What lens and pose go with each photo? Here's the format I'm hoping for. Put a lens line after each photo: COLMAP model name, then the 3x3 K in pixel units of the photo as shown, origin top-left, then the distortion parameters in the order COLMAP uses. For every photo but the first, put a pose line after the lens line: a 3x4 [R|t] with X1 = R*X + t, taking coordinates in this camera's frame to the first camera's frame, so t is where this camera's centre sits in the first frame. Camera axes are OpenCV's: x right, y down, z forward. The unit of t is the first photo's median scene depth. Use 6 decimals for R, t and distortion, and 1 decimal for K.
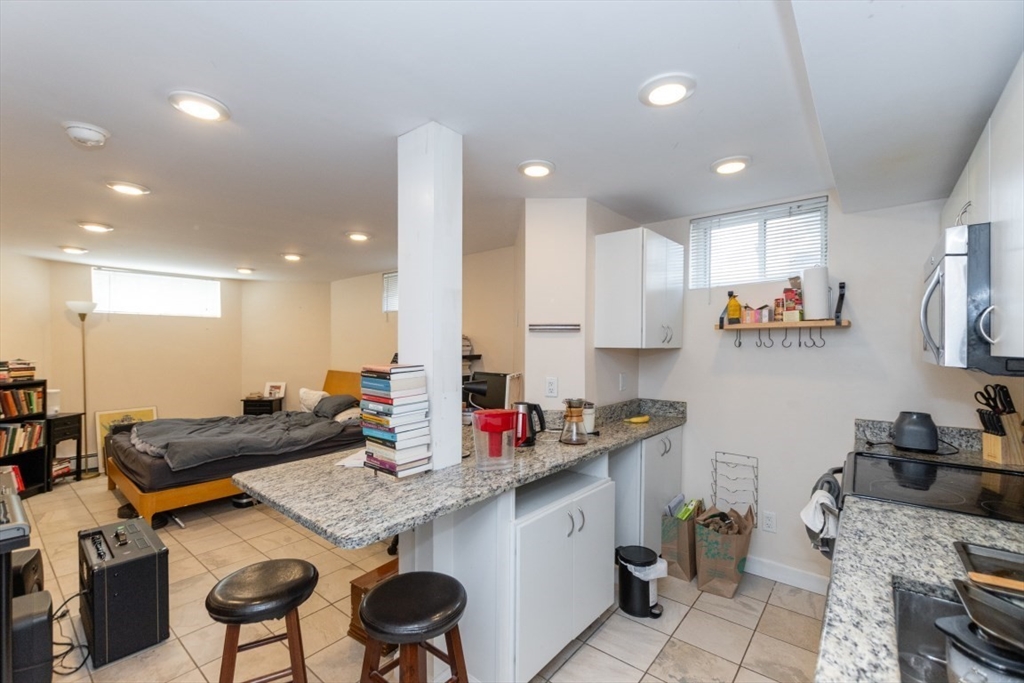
lens RADIAL K [[440.5, 0, 517.4], [0, 440.5, 355.3], [0, 0, 1]] dist [0.003574, -0.000100]
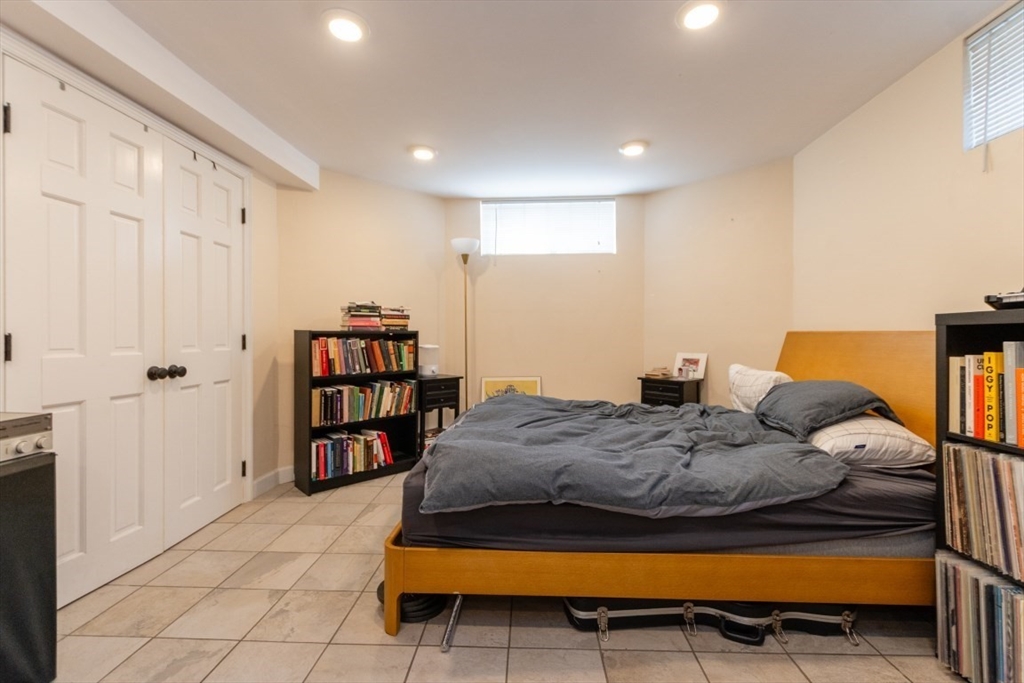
lens RADIAL K [[448.1, 0, 513.8], [0, 448.1, 337.8], [0, 0, 1]] dist [0.000709, -0.000022]
pose [[0.595216, 0.000530, -0.803565, -0.299782], [-0.015470, 0.999822, -0.010800, 0.074180], [0.803417, 0.018859, 0.595118, 0.654357]]
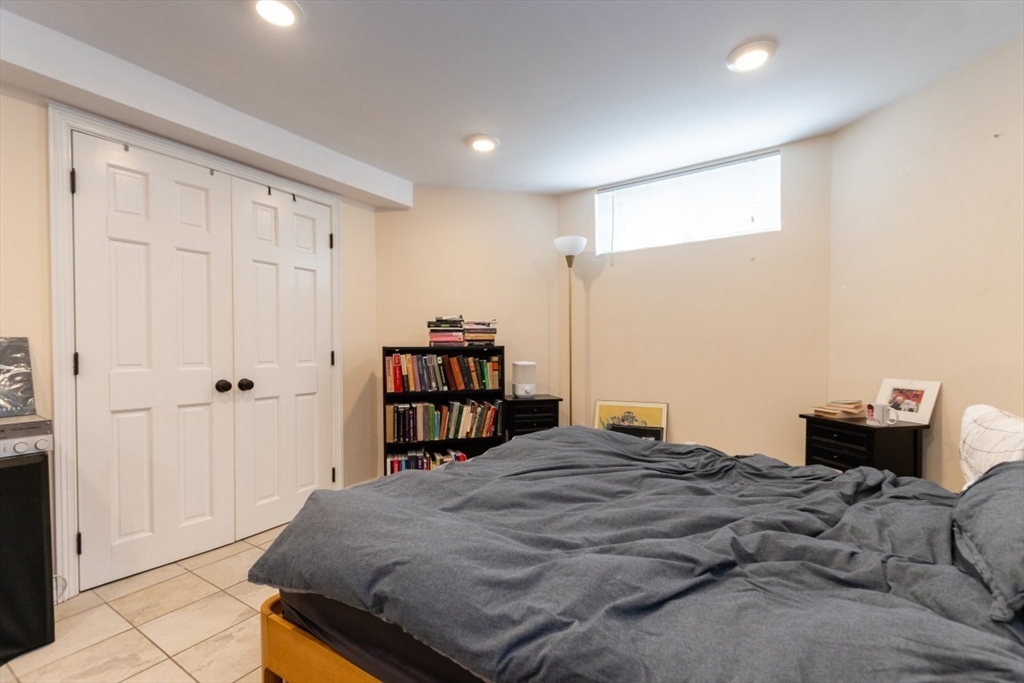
lens RADIAL K [[440.5, 0, 517.4], [0, 440.5, 355.3], [0, 0, 1]] dist [0.003574, -0.000100]
pose [[0.111228, 0.009276, -0.993752, -0.337993], [-0.017154, 0.999825, 0.007412, 0.064841], [0.993647, 0.016222, 0.111368, 0.945901]]
